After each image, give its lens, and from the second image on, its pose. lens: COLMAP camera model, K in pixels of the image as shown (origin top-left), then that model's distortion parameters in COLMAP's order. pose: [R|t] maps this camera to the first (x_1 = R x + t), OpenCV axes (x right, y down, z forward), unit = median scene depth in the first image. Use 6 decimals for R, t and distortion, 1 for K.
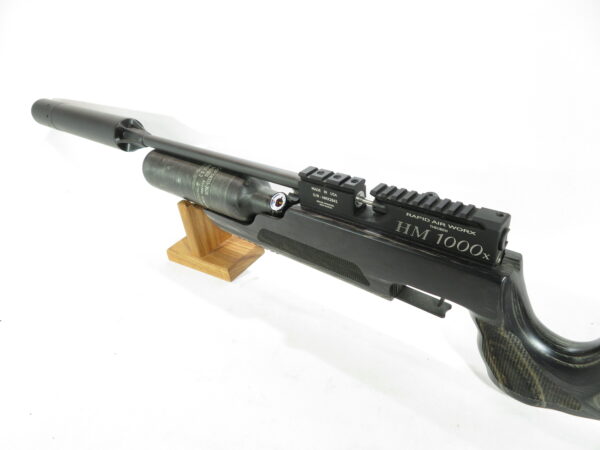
lens RADIAL K [[438.6, 0, 300.0], [0, 438.6, 225.0], [0, 0, 1]] dist [-0.003953, -0.000791]
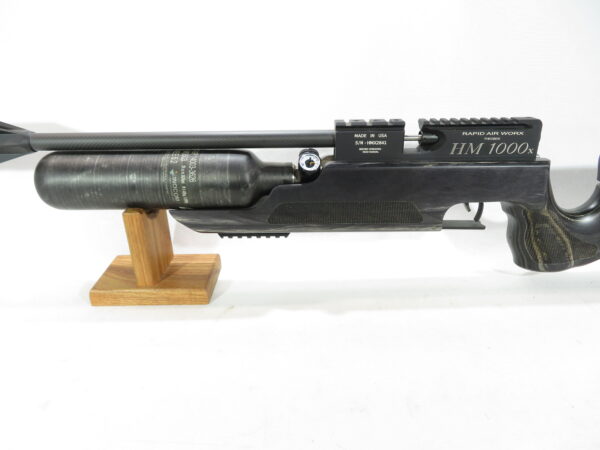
lens RADIAL K [[442.4, 0, 314.9], [0, 442.4, 226.1], [0, 0, 1]] dist [-0.000391, 0.000074]
pose [[0.752942, -0.160713, 0.638162, -0.802810], [0.278815, 0.956292, -0.088132, 0.195209], [-0.596105, 0.244287, 0.764841, 0.401166]]
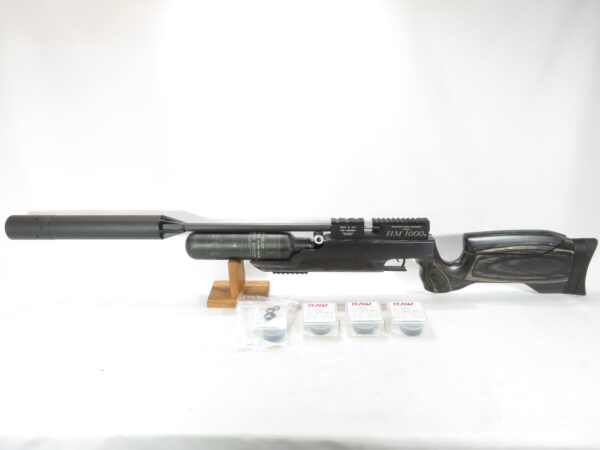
lens RADIAL K [[442.4, 0, 314.9], [0, 442.4, 226.1], [0, 0, 1]] dist [-0.000391, 0.000074]
pose [[0.765597, -0.128492, 0.630358, -1.571061], [0.265425, 0.955654, -0.127570, 0.165090], [-0.586013, 0.264980, 0.765751, -0.593294]]
